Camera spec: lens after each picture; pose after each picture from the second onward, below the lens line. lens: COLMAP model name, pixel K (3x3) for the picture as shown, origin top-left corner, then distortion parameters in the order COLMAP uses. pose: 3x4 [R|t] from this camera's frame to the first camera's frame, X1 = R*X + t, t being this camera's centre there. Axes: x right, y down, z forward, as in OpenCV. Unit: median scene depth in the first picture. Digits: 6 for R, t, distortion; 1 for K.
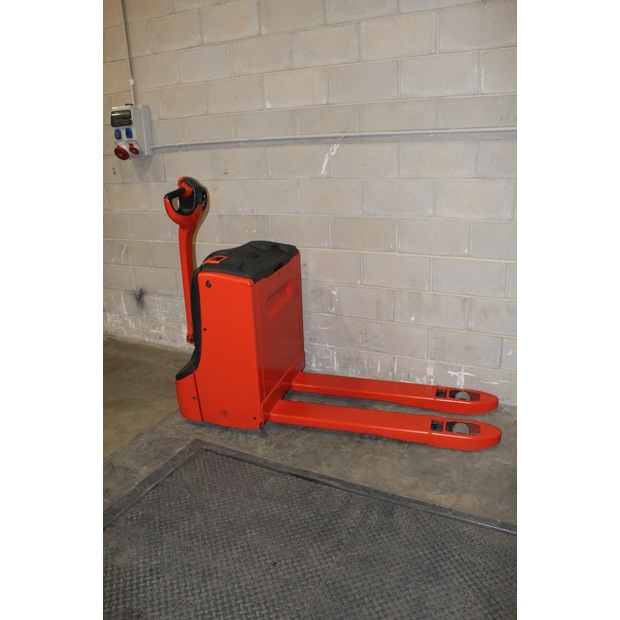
lens RADIAL K [[510.1, 0, 306.3], [0, 510.1, 310.8], [0, 0, 1]] dist [-0.167224, 0.149983]
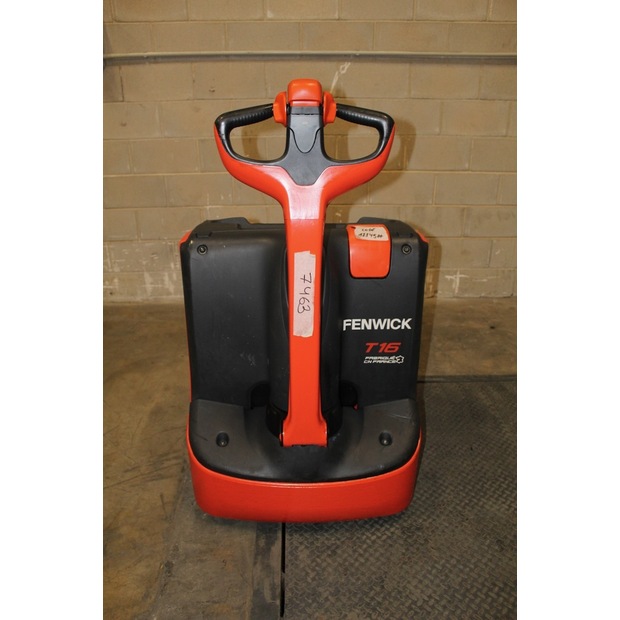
lens RADIAL K [[510.1, 0, 306.3], [0, 510.1, 310.8], [0, 0, 1]] dist [-0.167224, 0.149983]
pose [[0.883503, -0.152586, 0.442876, -0.576104], [0.115223, 0.987201, 0.110264, 0.042106], [-0.454032, -0.046389, 0.889777, 0.155503]]
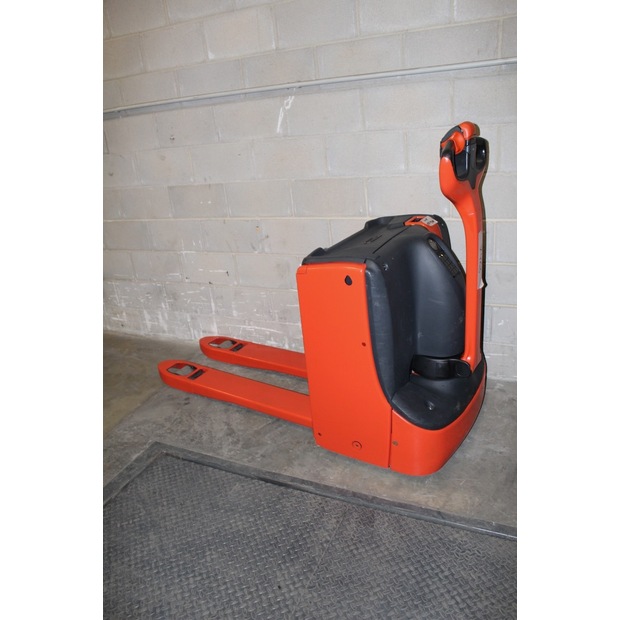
lens RADIAL K [[510.9, 0, 307.7], [0, 510.9, 313.0], [0, 0, 1]] dist [-0.168338, 0.148142]
pose [[0.997702, -0.066717, 0.011802, 0.059141], [0.065643, 0.994990, 0.075409, -0.024313], [-0.016774, -0.074461, 0.997083, 0.125197]]
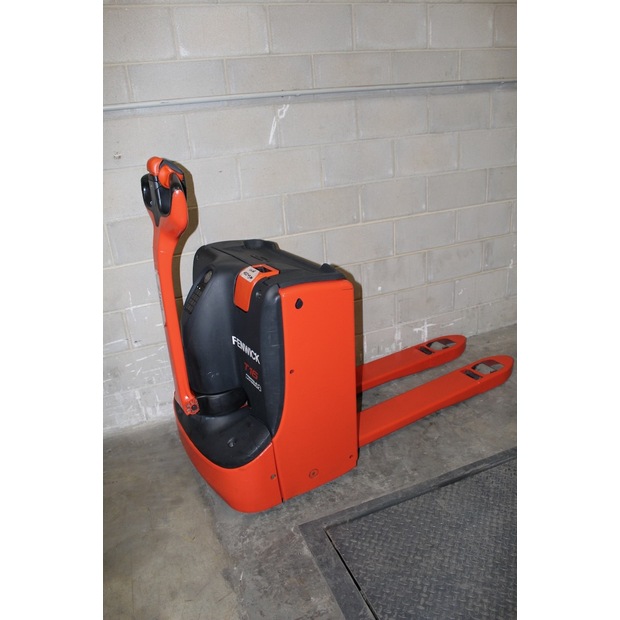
lens RADIAL K [[510.9, 0, 307.7], [0, 510.9, 313.0], [0, 0, 1]] dist [-0.168338, 0.148142]
pose [[0.663424, -0.294207, 0.687976, -0.626260], [0.278191, 0.950529, 0.138221, -0.125752], [-0.694606, 0.099690, 0.712449, 0.481203]]
